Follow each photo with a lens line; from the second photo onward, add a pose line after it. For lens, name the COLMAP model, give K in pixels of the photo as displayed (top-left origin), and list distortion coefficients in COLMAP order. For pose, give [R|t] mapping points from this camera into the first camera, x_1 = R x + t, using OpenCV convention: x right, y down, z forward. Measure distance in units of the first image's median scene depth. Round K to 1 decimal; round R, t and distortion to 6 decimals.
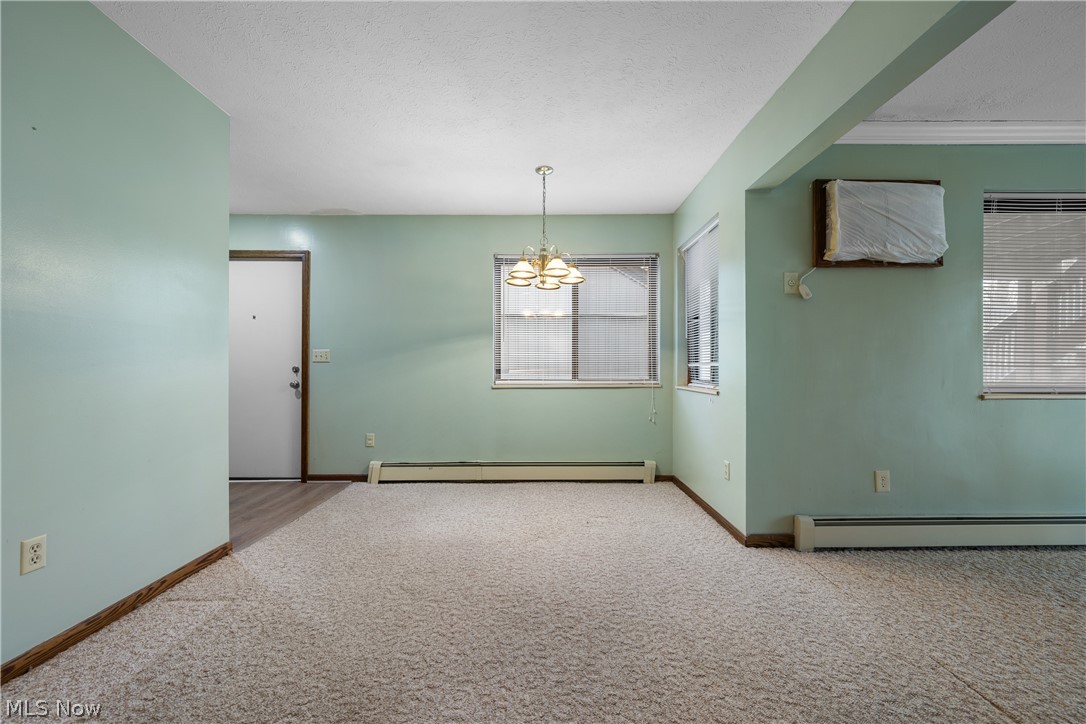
lens RADIAL K [[427.7, 0, 542.6], [0, 427.7, 368.1], [0, 0, 1]] dist [-0.000621, -0.000287]
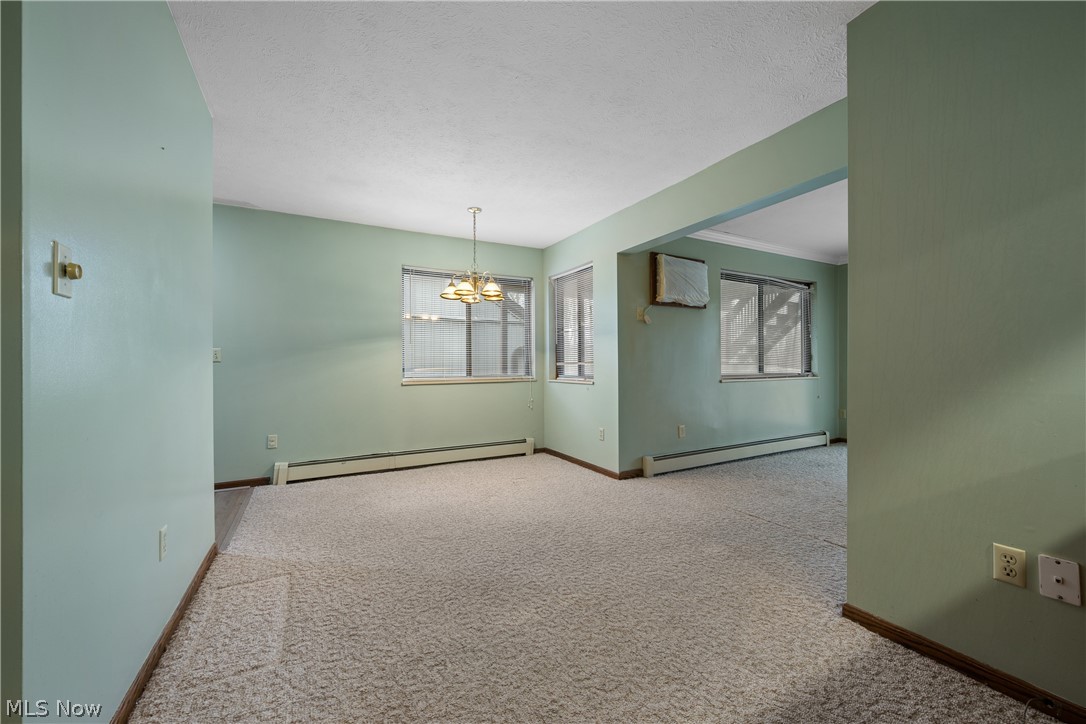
lens RADIAL K [[427.7, 0, 542.2], [0, 427.7, 365.6], [0, 0, 1]] dist [-0.000621, -0.000287]
pose [[0.878098, -0.004814, 0.478456, -0.481266], [0.005265, 0.999986, 0.000398, -0.003954], [-0.478452, 0.002170, 0.878111, -0.225011]]
